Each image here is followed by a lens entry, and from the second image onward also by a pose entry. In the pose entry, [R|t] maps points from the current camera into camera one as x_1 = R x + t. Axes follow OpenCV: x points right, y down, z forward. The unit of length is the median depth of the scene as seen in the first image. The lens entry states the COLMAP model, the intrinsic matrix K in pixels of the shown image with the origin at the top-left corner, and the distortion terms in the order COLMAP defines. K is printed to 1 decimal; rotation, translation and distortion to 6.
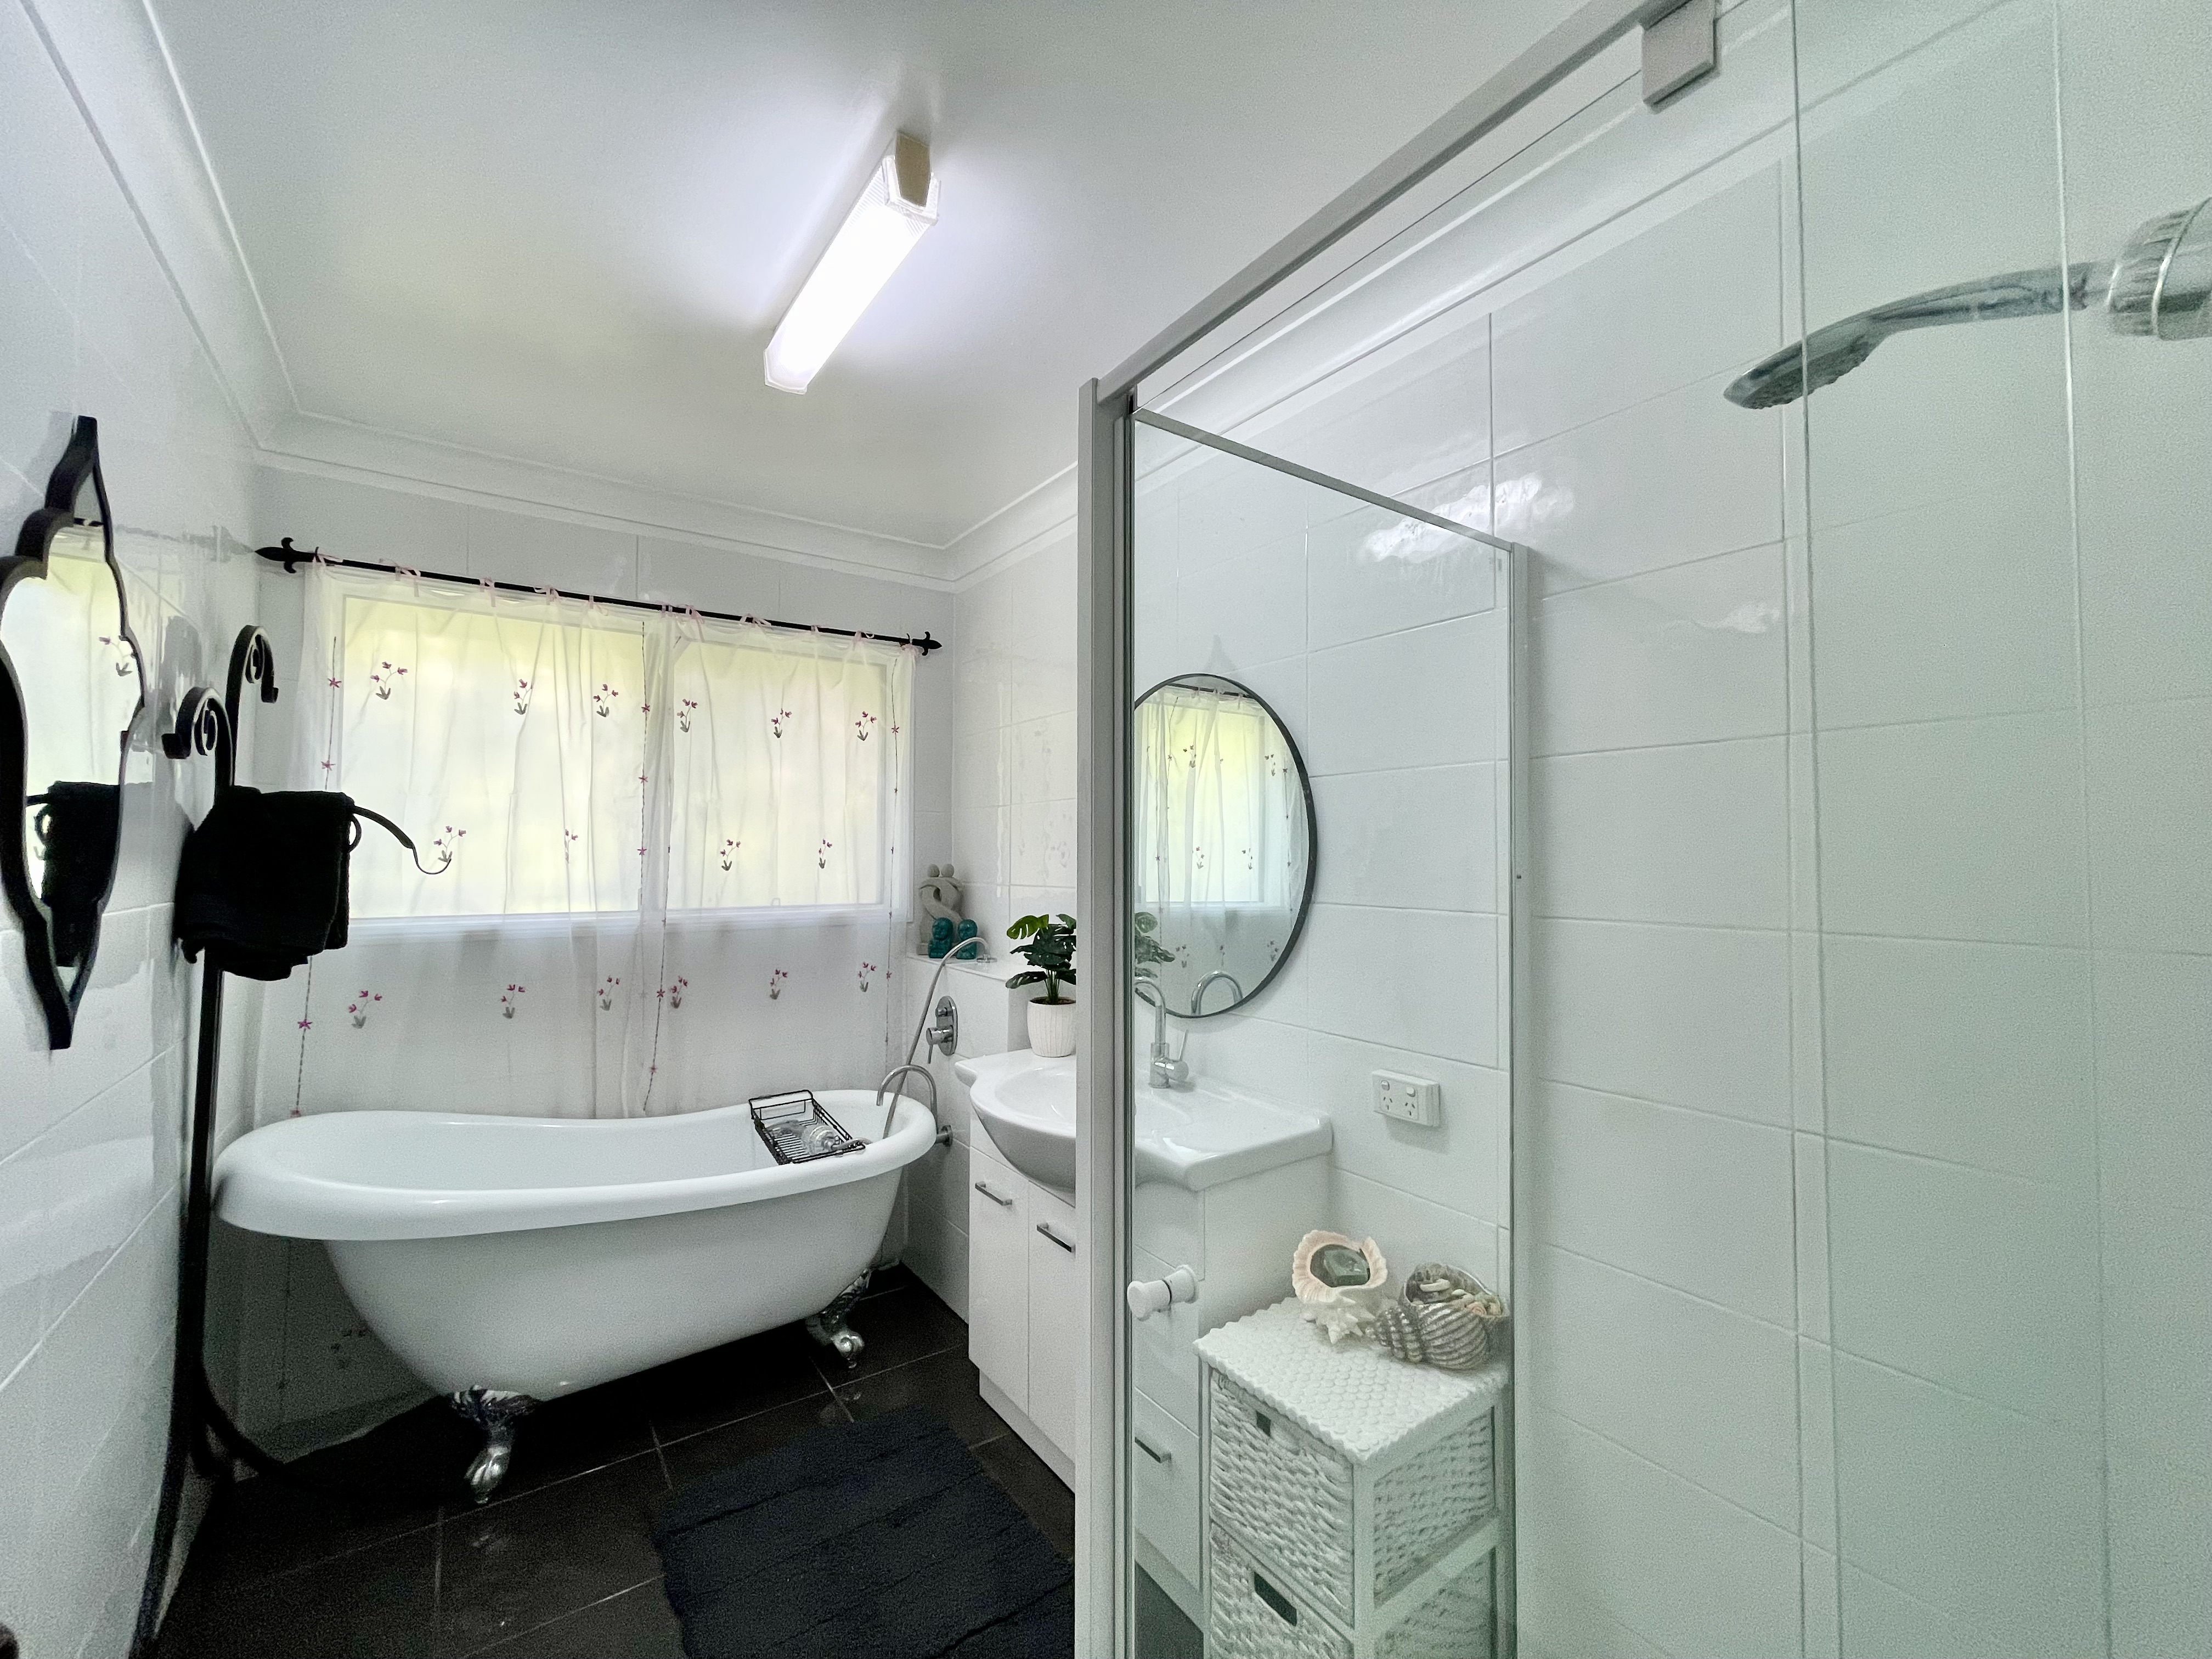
lens RADIAL K [[890.1, 0, 1104.5], [0, 890.1, 829.0], [0, 0, 1]] dist [0.002742, 0.000250]
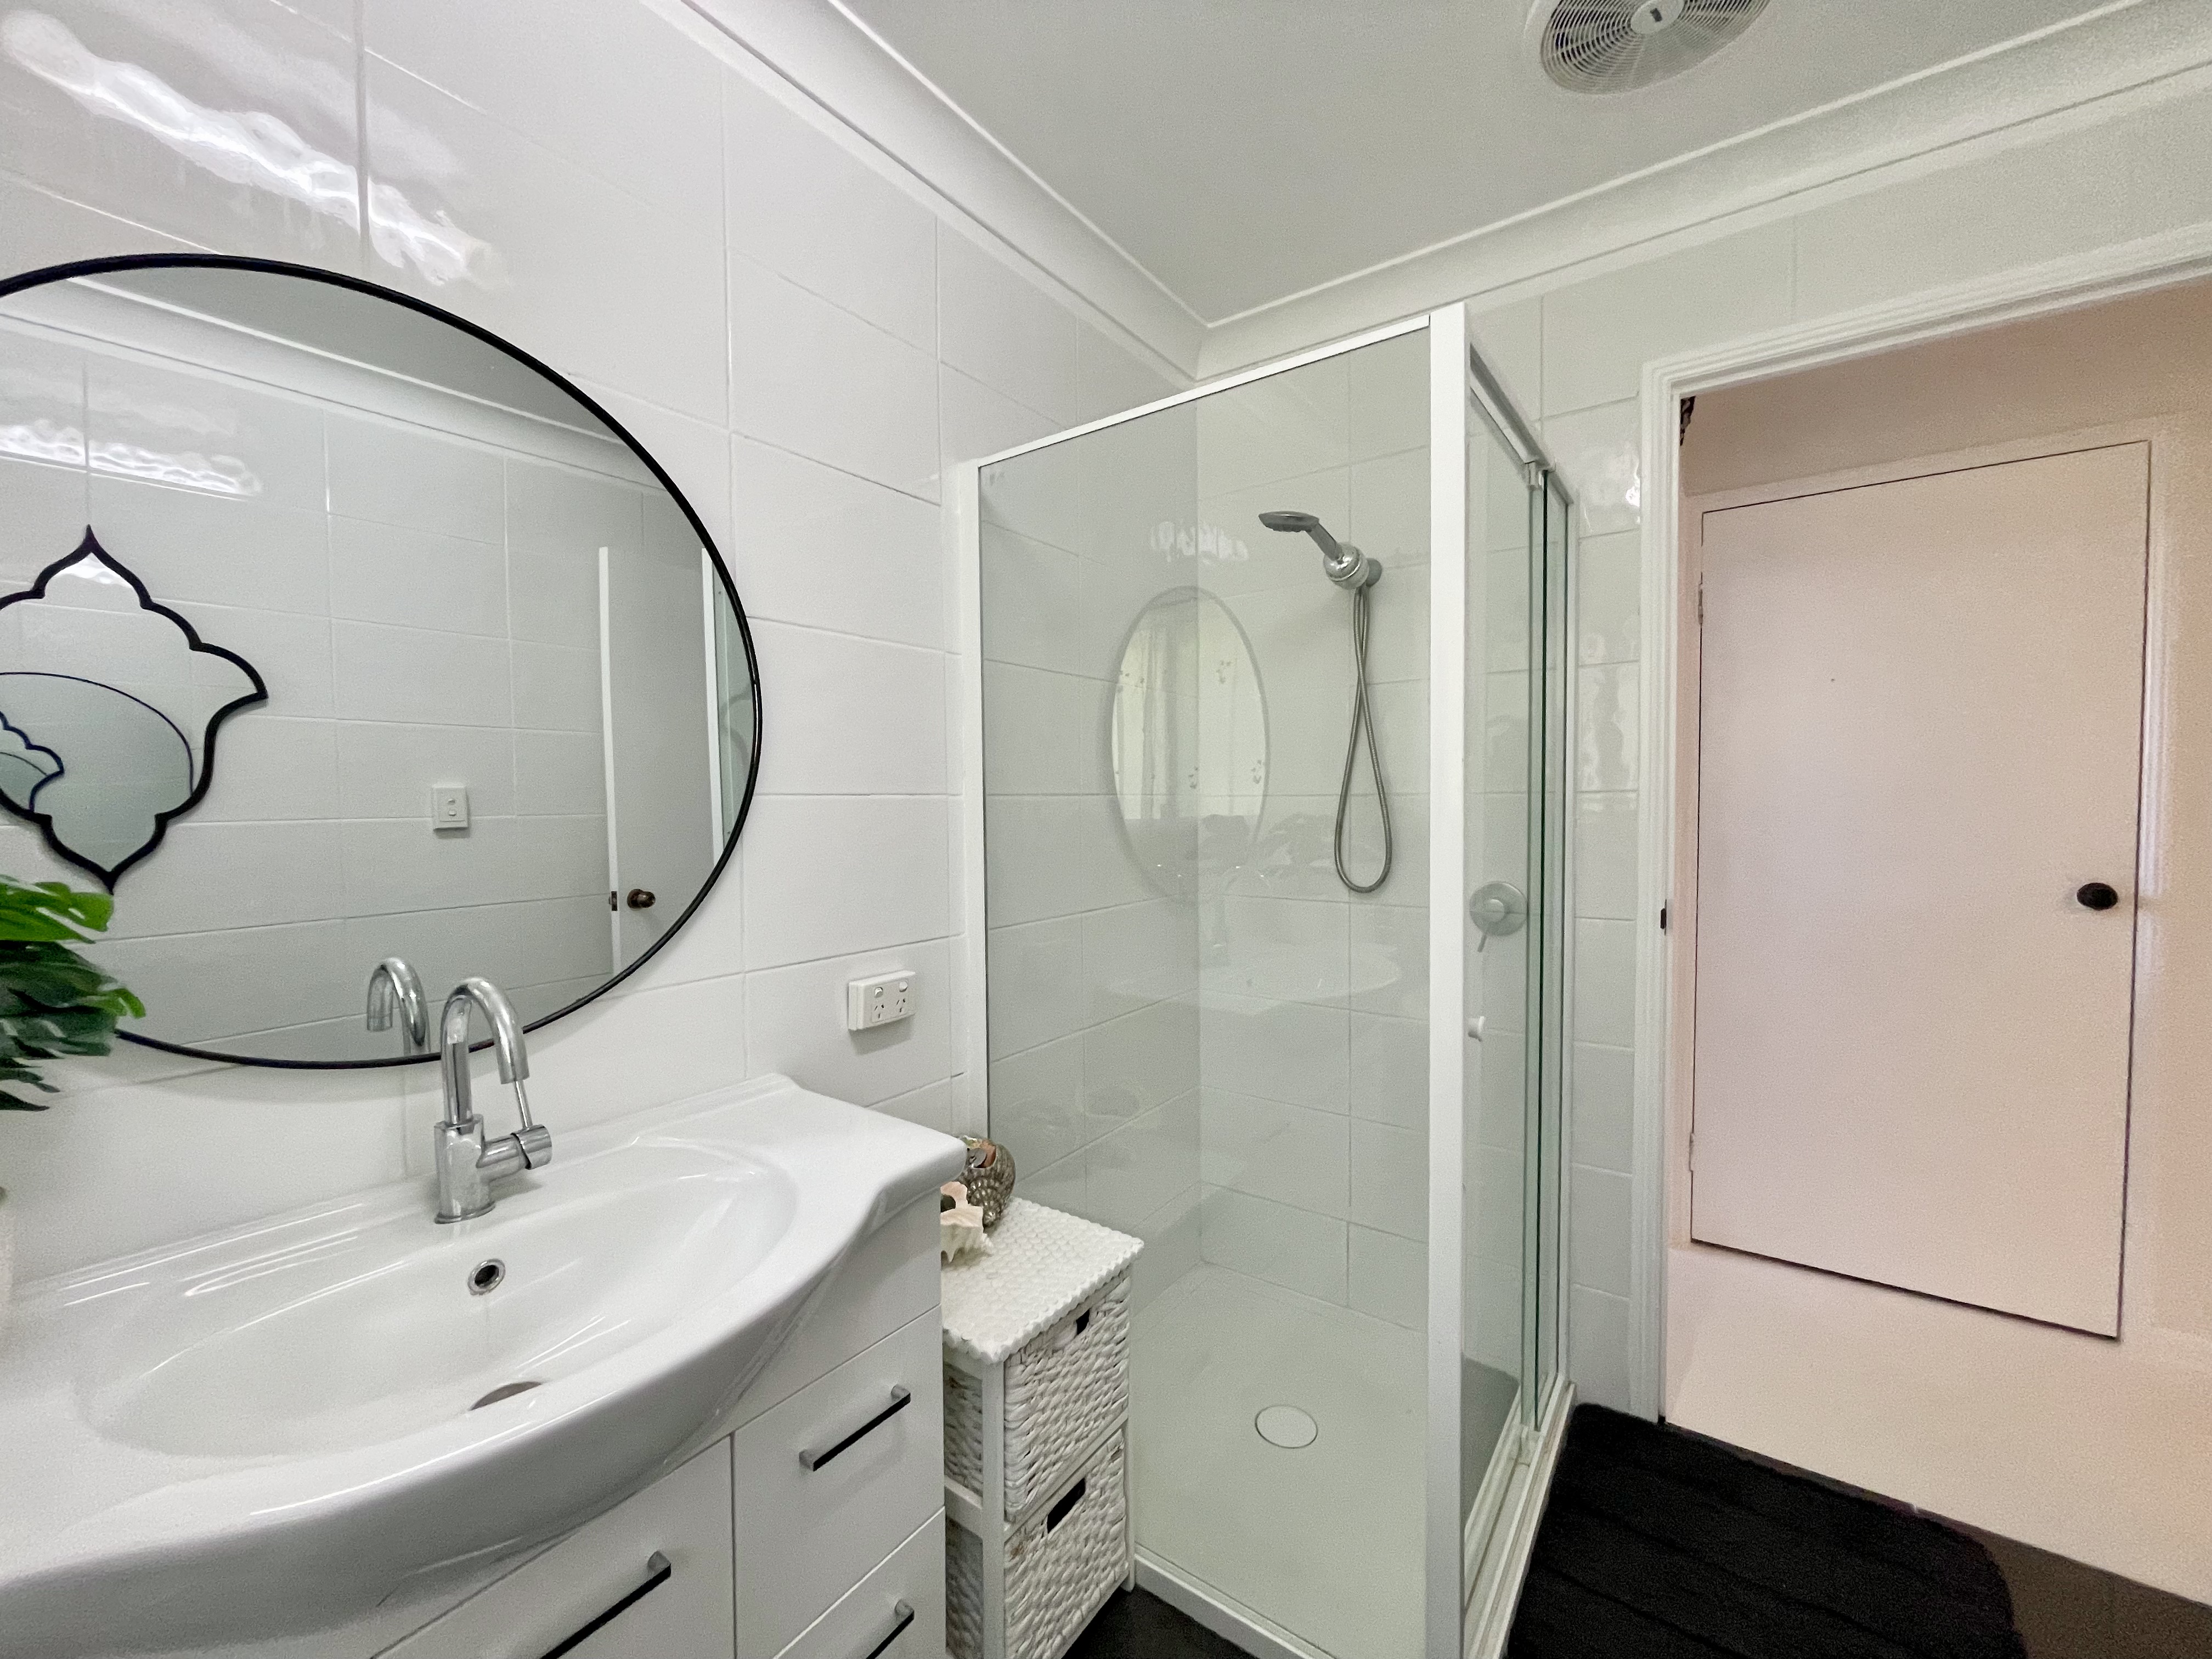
lens RADIAL K [[890.1, 0, 1107.5], [0, 890.1, 831.0], [0, 0, 1]] dist [0.002742, 0.000250]
pose [[-0.320828, -0.034908, 0.946494, -0.698552], [-0.022704, 0.999317, 0.029160, 0.114943], [-0.946865, -0.012134, -0.321401, 1.270572]]
